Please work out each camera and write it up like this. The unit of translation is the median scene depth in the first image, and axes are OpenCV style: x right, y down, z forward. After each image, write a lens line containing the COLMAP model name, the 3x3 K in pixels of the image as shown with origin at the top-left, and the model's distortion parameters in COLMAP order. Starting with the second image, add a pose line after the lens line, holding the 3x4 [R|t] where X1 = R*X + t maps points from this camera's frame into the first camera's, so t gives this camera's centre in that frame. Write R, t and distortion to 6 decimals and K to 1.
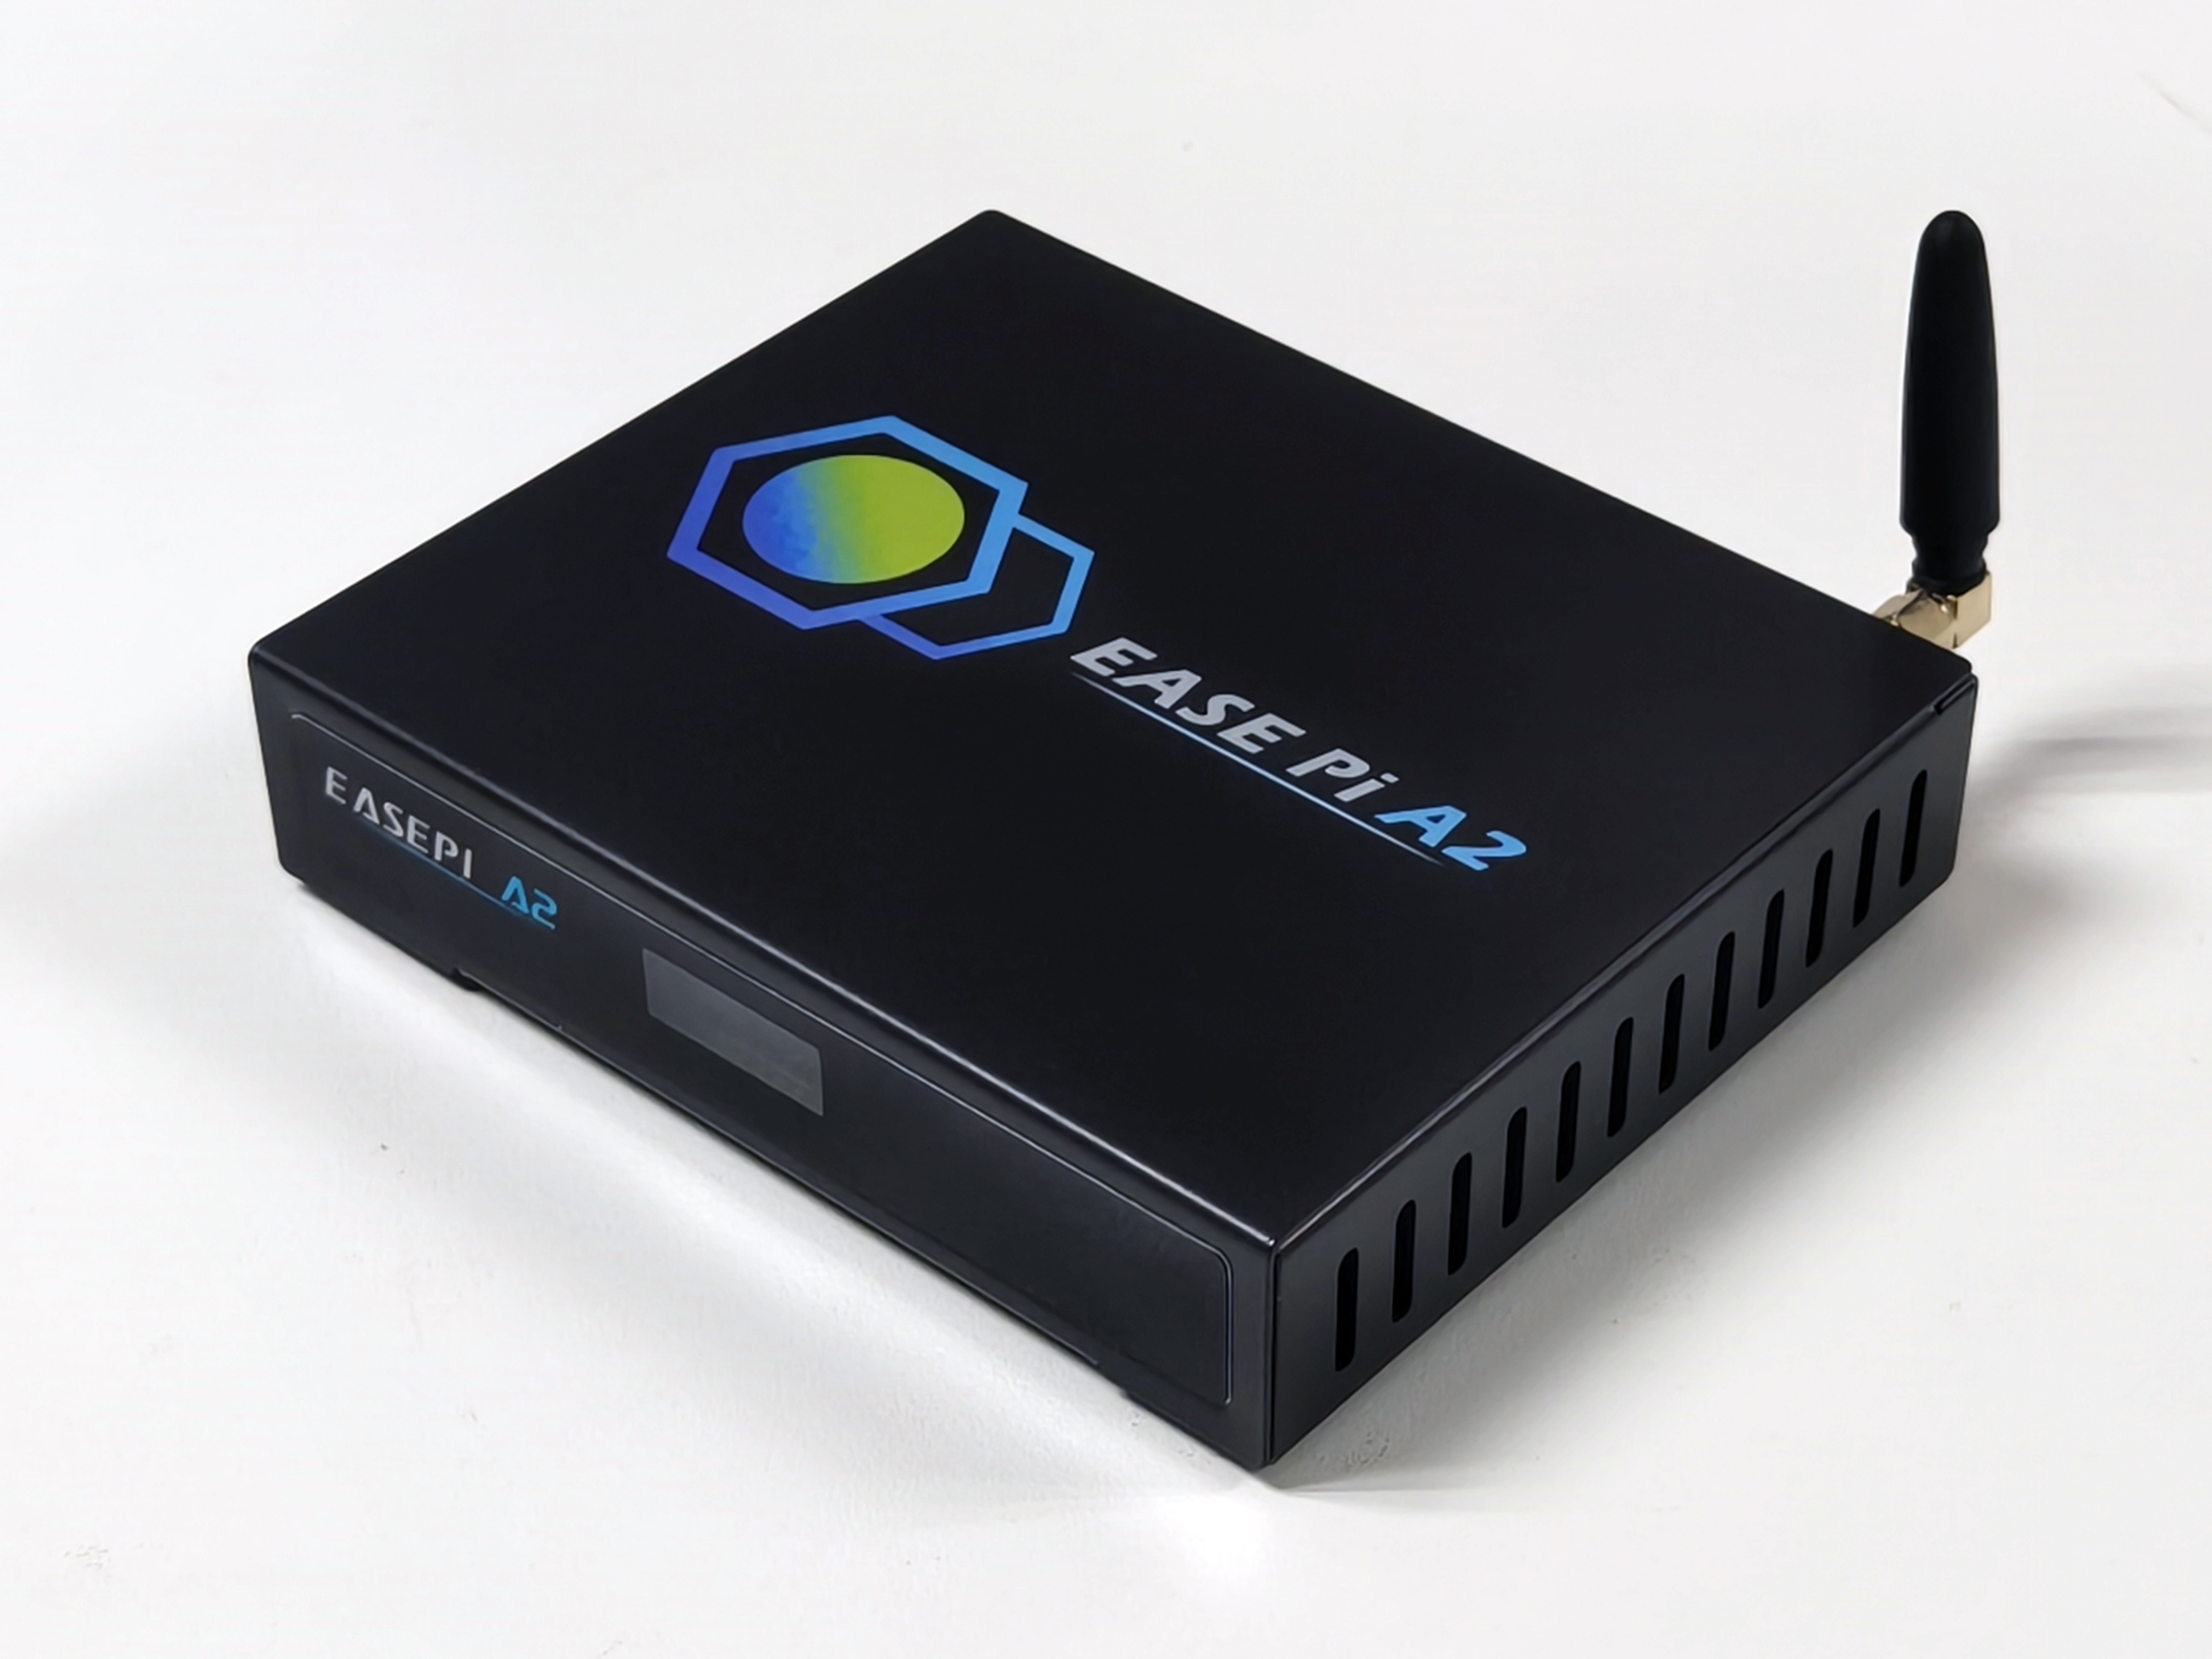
lens RADIAL K [[4884.8, 0, 1224.0], [0, 4884.8, 831.9], [0, 0, 1]] dist [0.146404, -0.435117]
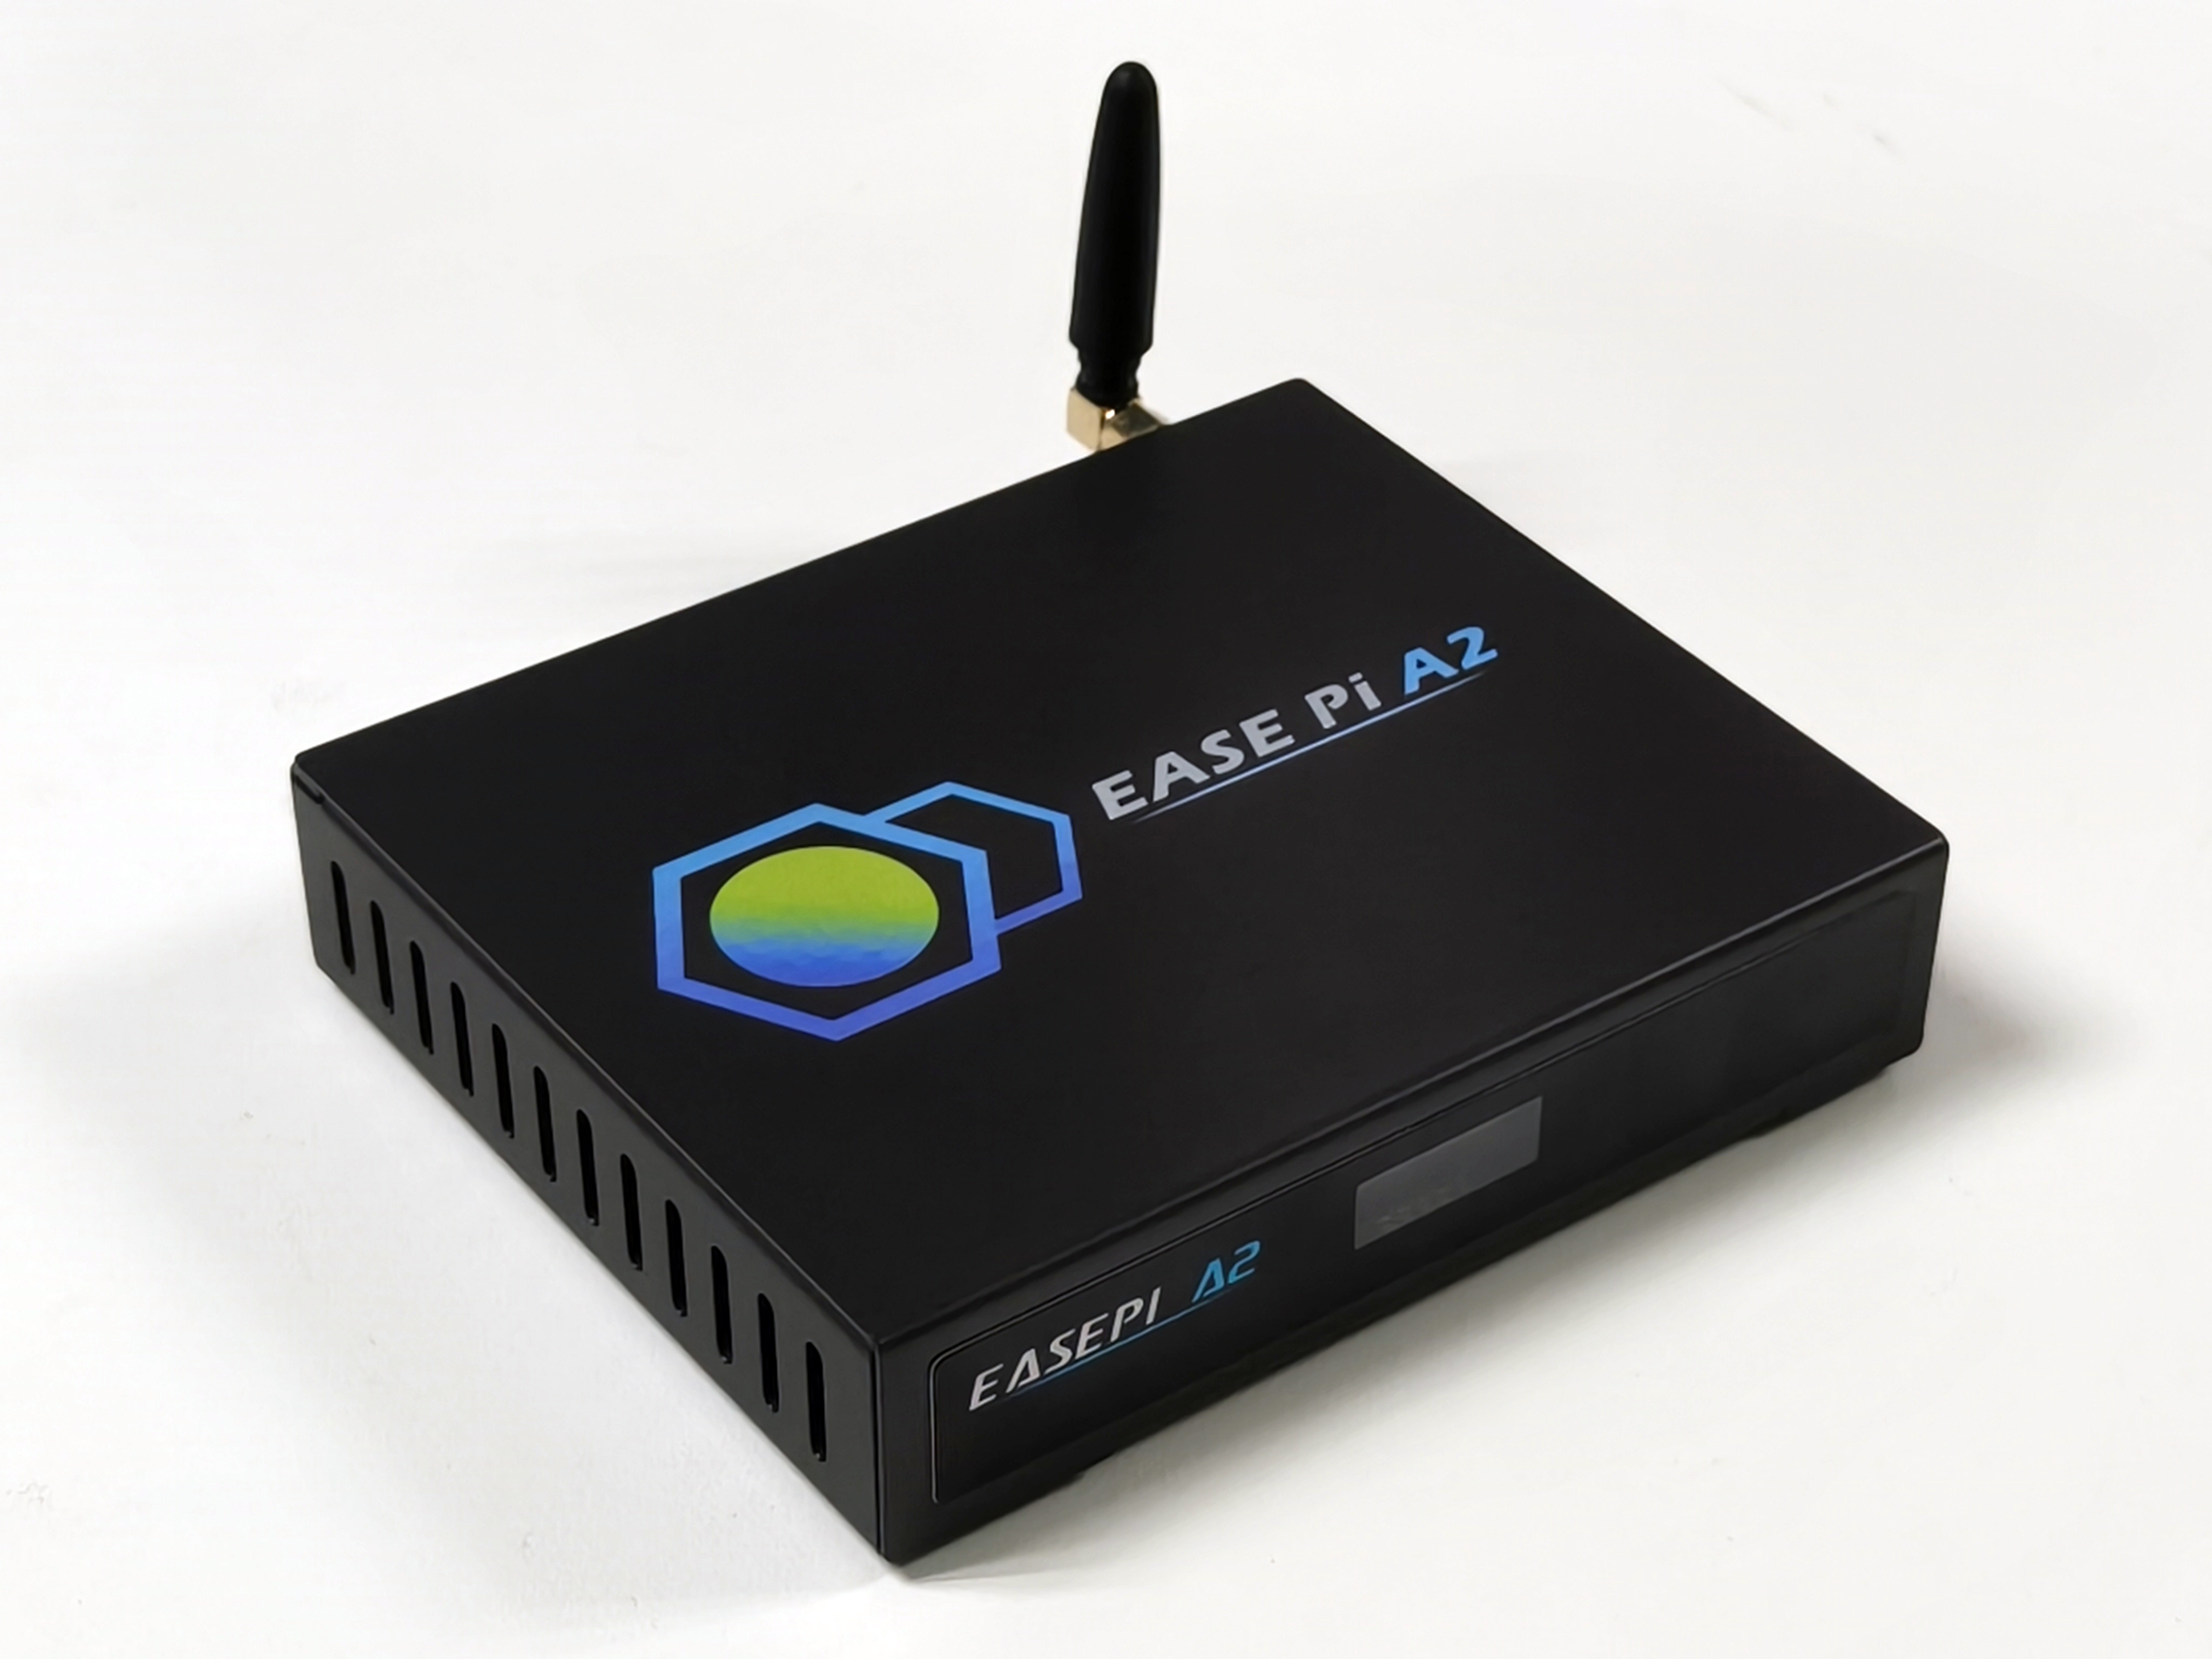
lens RADIAL K [[4884.8, 0, 1224.0], [0, 4884.8, 831.9], [0, 0, 1]] dist [0.146404, -0.435117]
pose [[0.225671, -0.584810, 0.779147, -0.838755], [0.594582, 0.716225, 0.365368, -0.399946], [-0.771716, 0.380814, 0.509349, 0.458369]]
